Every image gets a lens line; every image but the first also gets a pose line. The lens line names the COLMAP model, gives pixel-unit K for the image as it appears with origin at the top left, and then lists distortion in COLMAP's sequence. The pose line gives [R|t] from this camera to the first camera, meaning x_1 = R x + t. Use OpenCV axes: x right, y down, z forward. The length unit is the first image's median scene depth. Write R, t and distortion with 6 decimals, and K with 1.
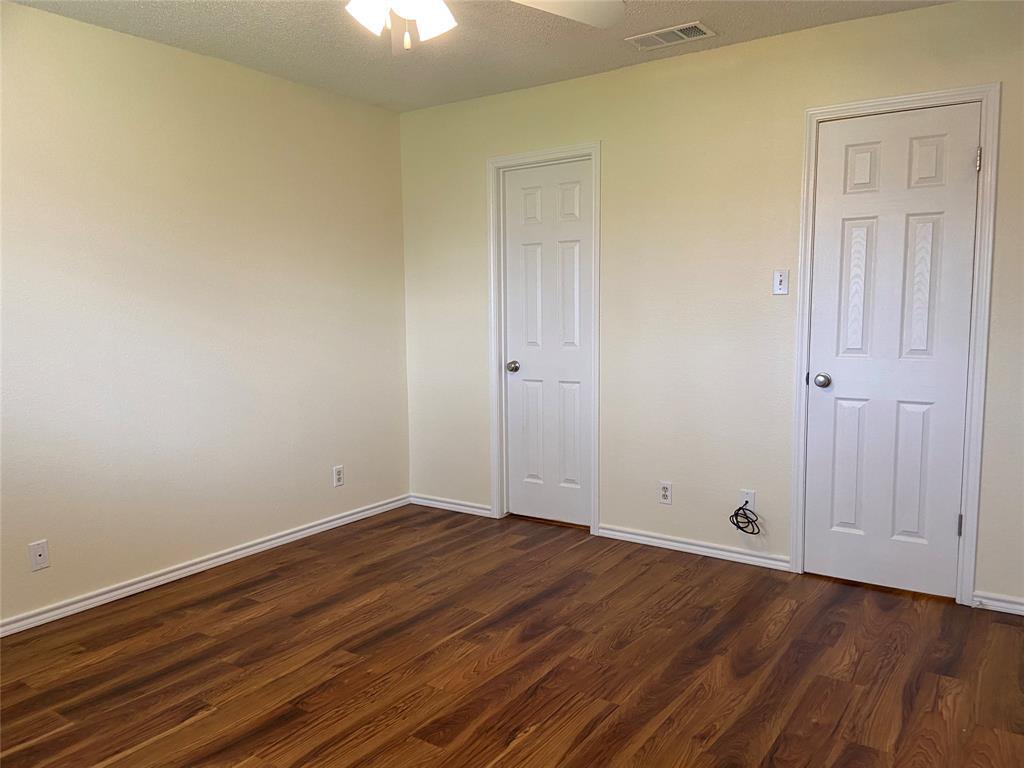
lens RADIAL K [[770.2, 0, 508.6], [0, 770.2, 392.2], [0, 0, 1]] dist [0.115030, -0.144203]
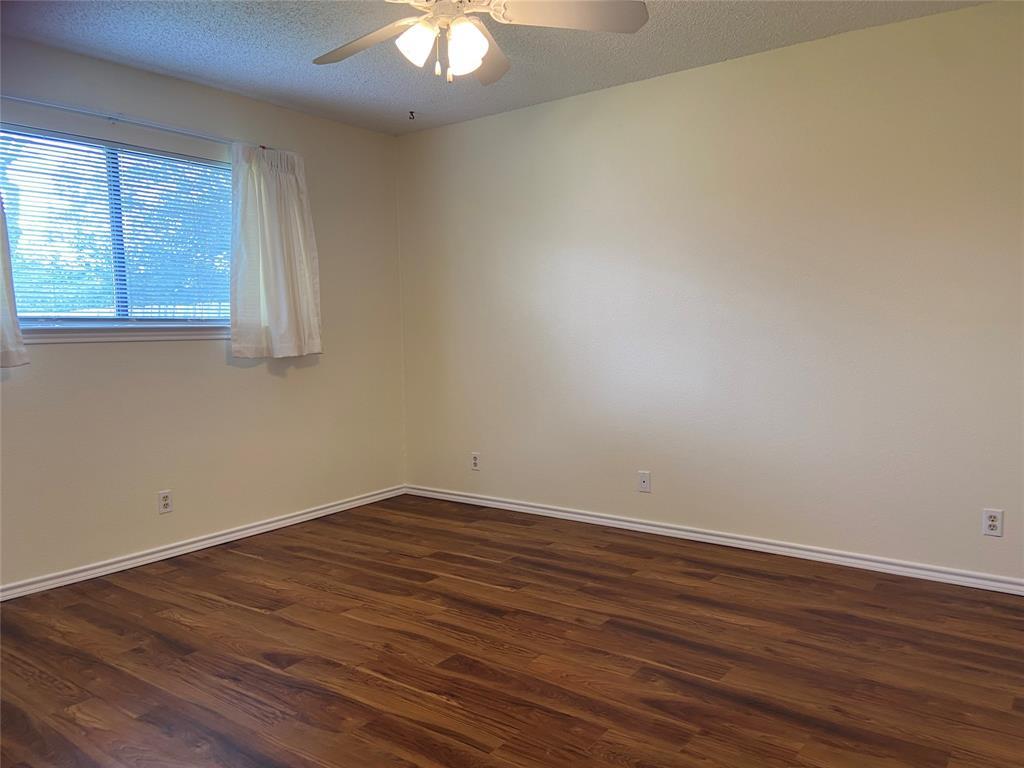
lens RADIAL K [[770.2, 0, 508.6], [0, 770.2, 392.2], [0, 0, 1]] dist [0.115030, -0.144203]
pose [[-0.036767, 0.102730, -0.994030, 0.796070], [-0.096480, 0.989691, 0.105850, -0.074713], [0.994656, 0.099796, -0.026476, 0.829902]]
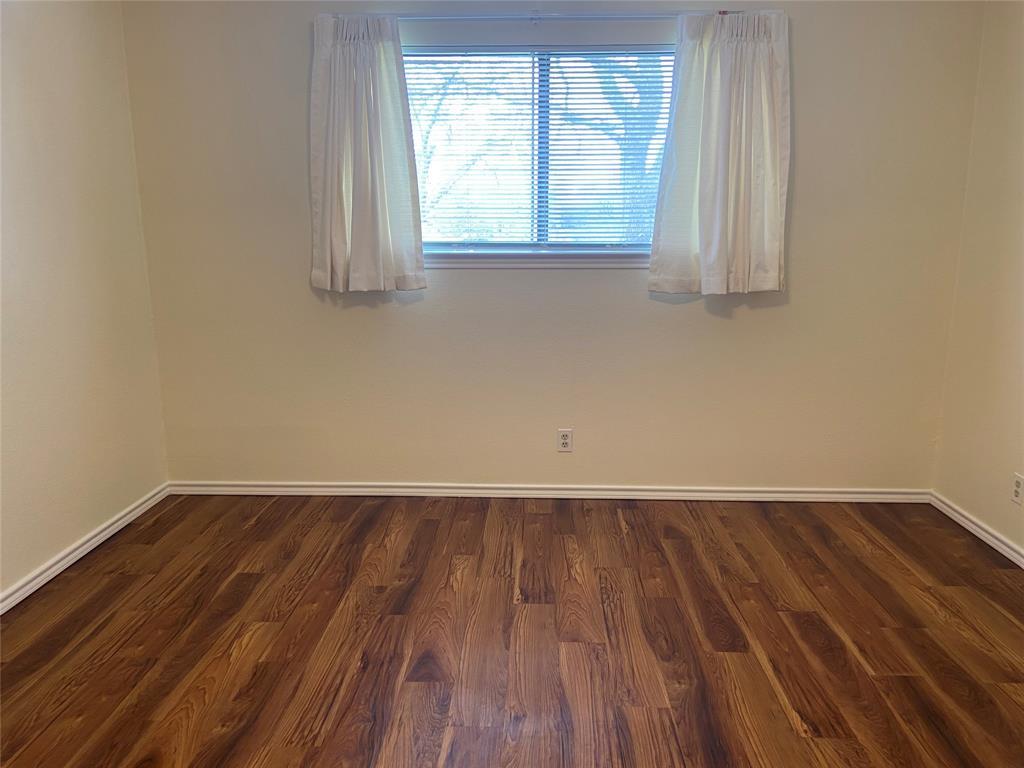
lens RADIAL K [[770.2, 0, 508.6], [0, 770.2, 392.2], [0, 0, 1]] dist [0.115030, -0.144203]
pose [[-0.842973, 0.123653, -0.523552, 0.220893], [-0.047056, 0.952545, 0.300738, -0.137182], [0.535895, 0.278150, -0.797151, 1.157143]]
